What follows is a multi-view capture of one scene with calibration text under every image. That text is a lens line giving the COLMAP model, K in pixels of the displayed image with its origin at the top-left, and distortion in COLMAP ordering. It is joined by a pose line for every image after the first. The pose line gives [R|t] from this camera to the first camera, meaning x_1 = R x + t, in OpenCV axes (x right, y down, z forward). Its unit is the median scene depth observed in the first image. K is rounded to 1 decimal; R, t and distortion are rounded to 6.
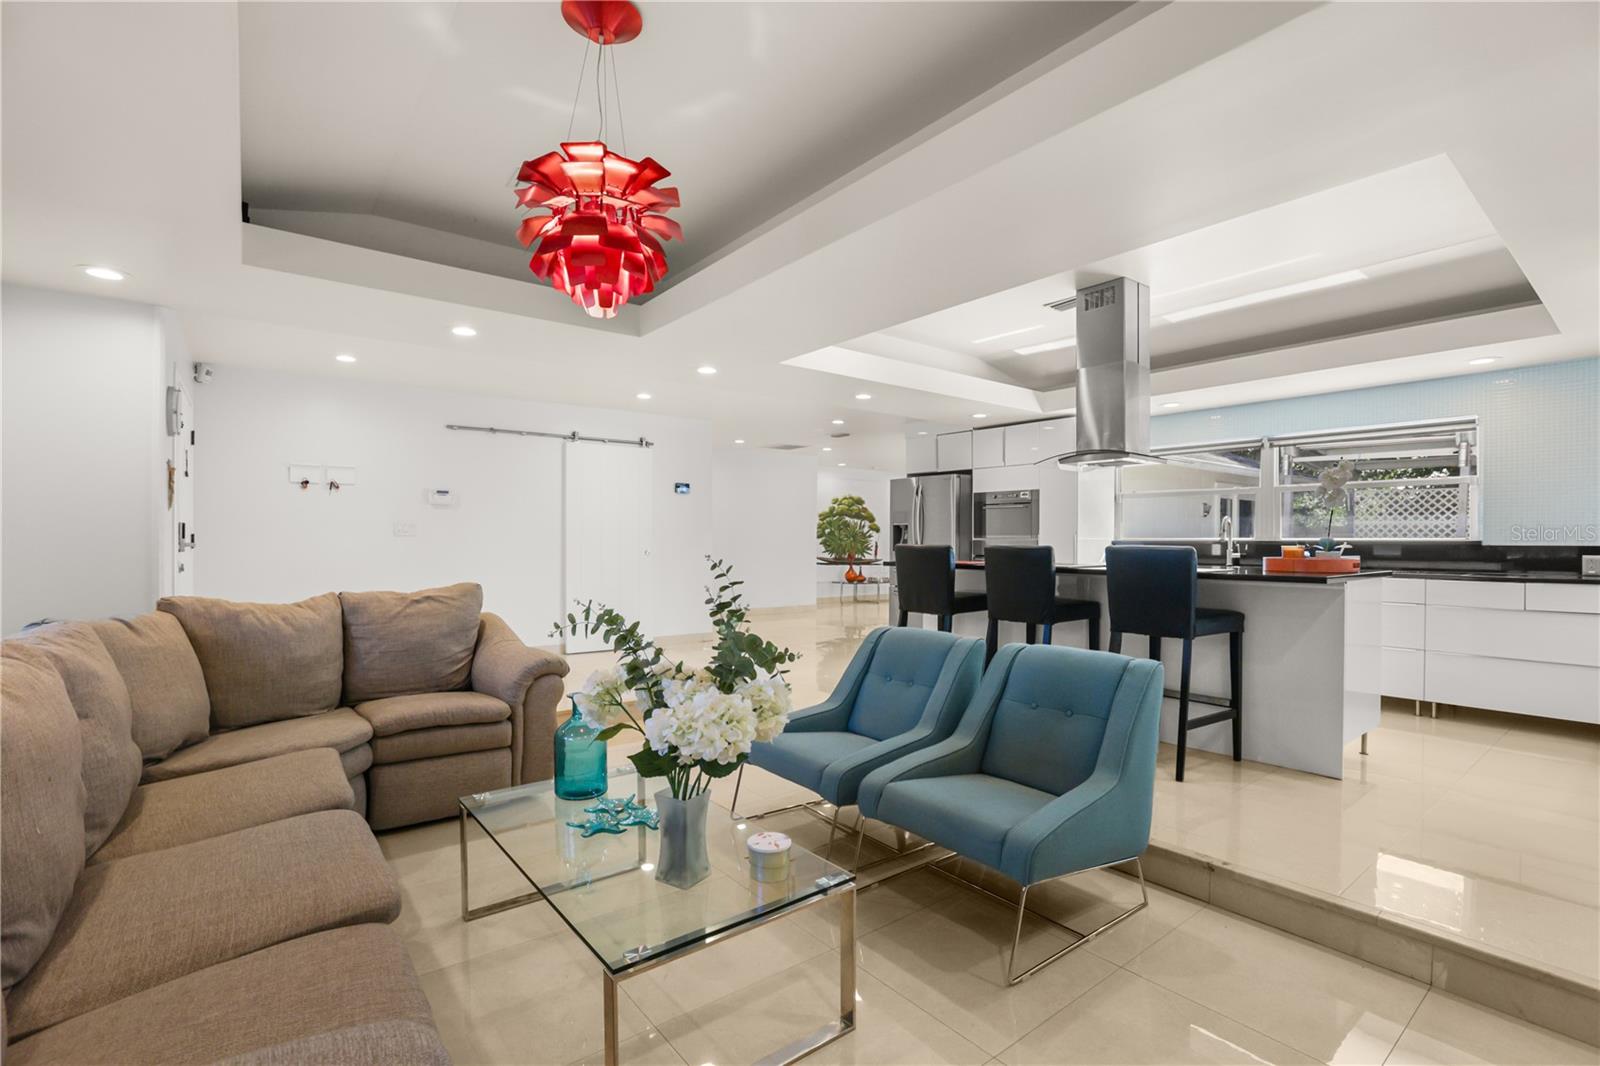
lens RADIAL K [[722.8, 0, 796.4], [0, 722.8, 541.8], [0, 0, 1]] dist [-0.058477, 0.017702]
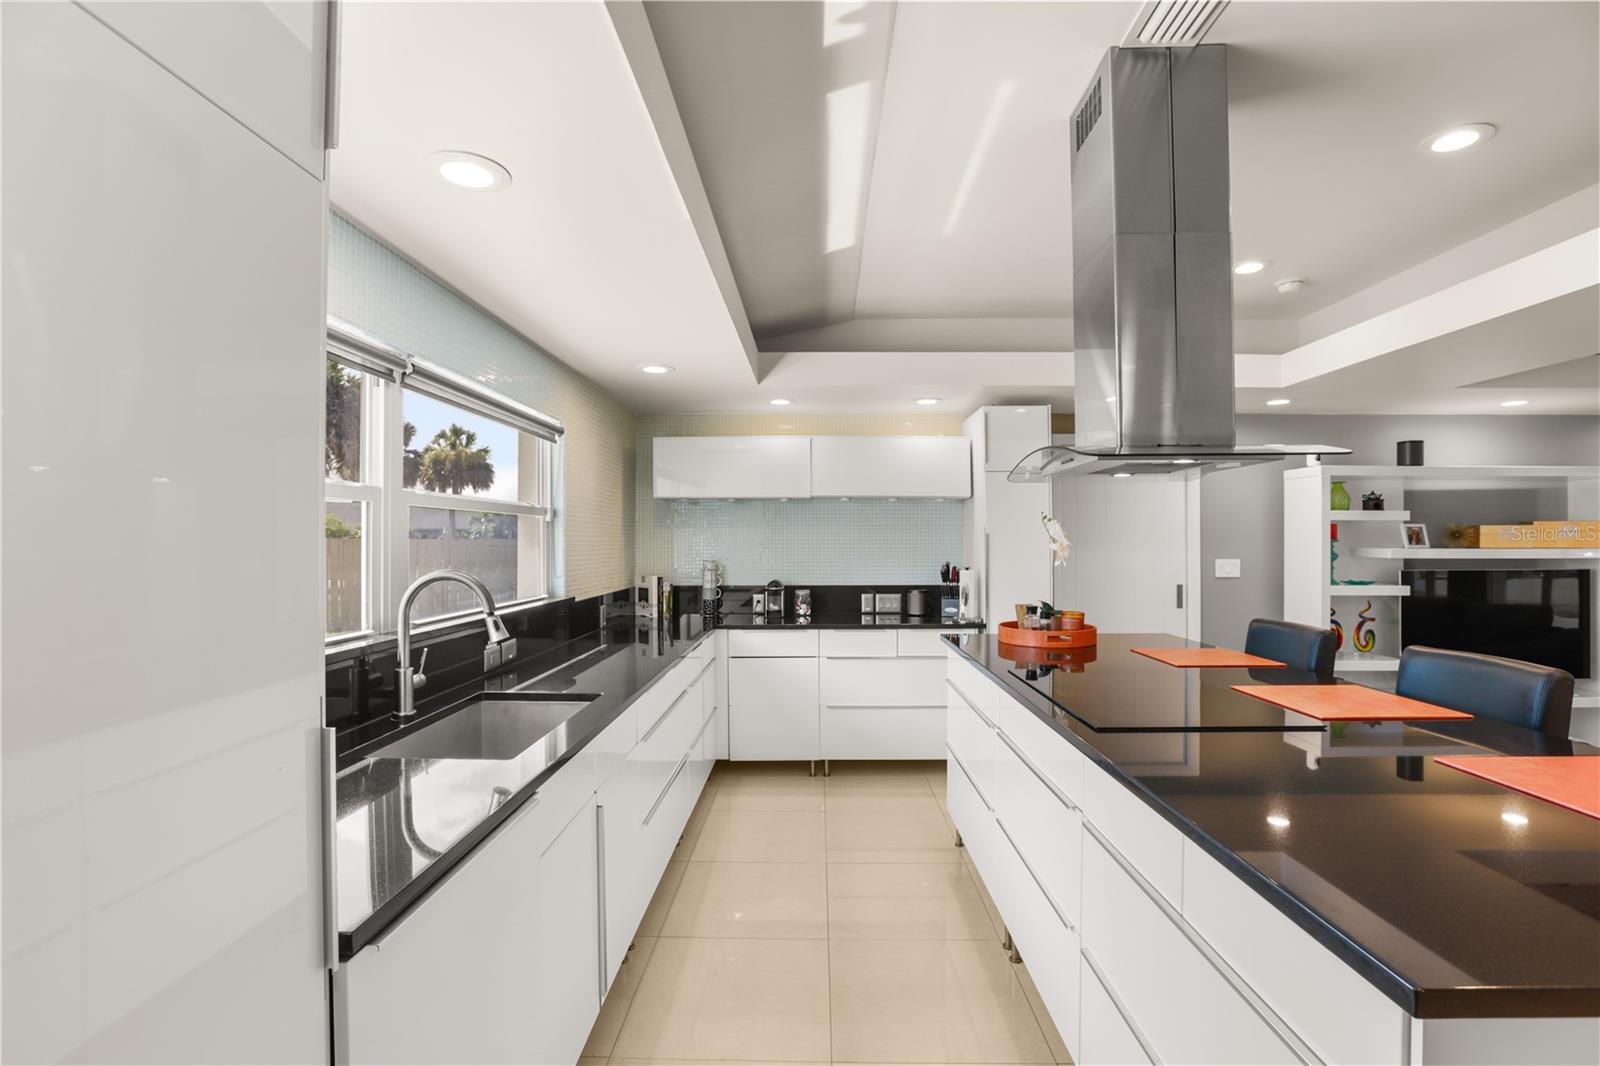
lens RADIAL K [[722.8, 0, 796.4], [0, 722.8, 541.8], [0, 0, 1]] dist [-0.058477, 0.017702]
pose [[-0.779391, -0.004350, 0.626523, 0.208819], [-0.001277, 0.999985, 0.005354, -0.041030], [-0.626536, 0.003372, -0.779385, 0.930074]]
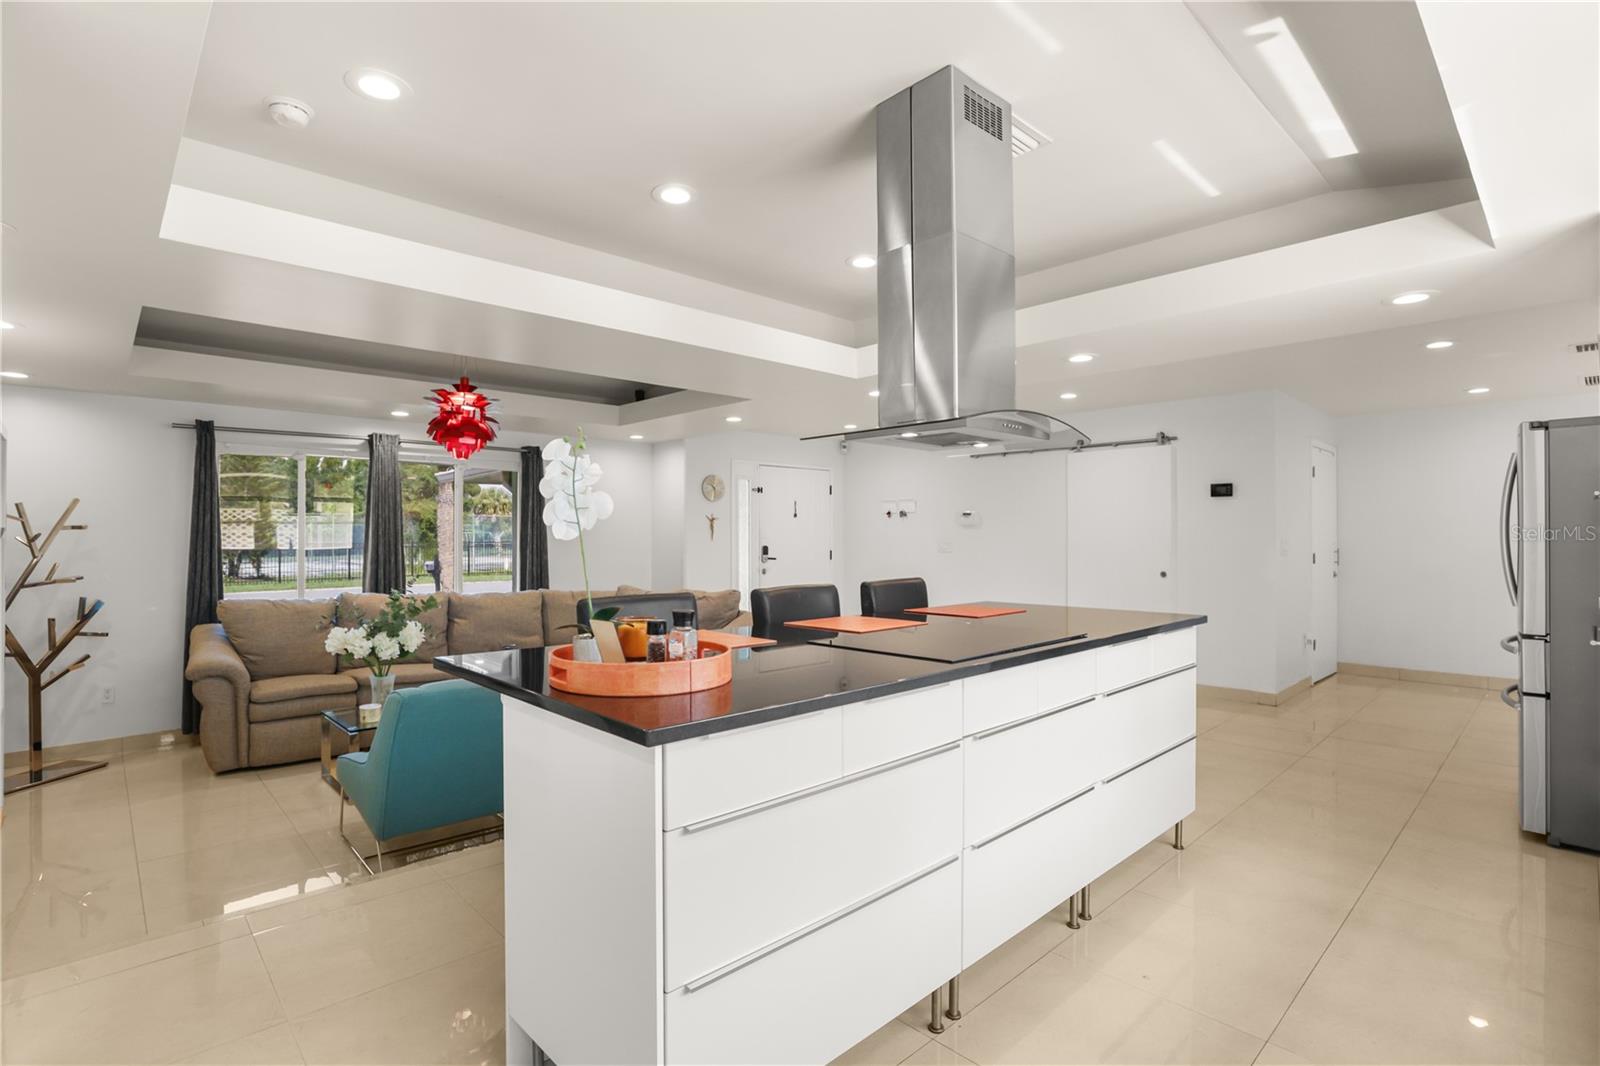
lens RADIAL K [[774.3, 0, 789.2], [0, 774.3, 533.2], [0, 0, 1]] dist [-0.004763, -0.000066]
pose [[0.090518, -0.008018, -0.995863, 0.623850], [-0.001531, 0.999965, -0.008190, -0.025201], [0.995894, 0.002266, 0.090503, 0.526537]]
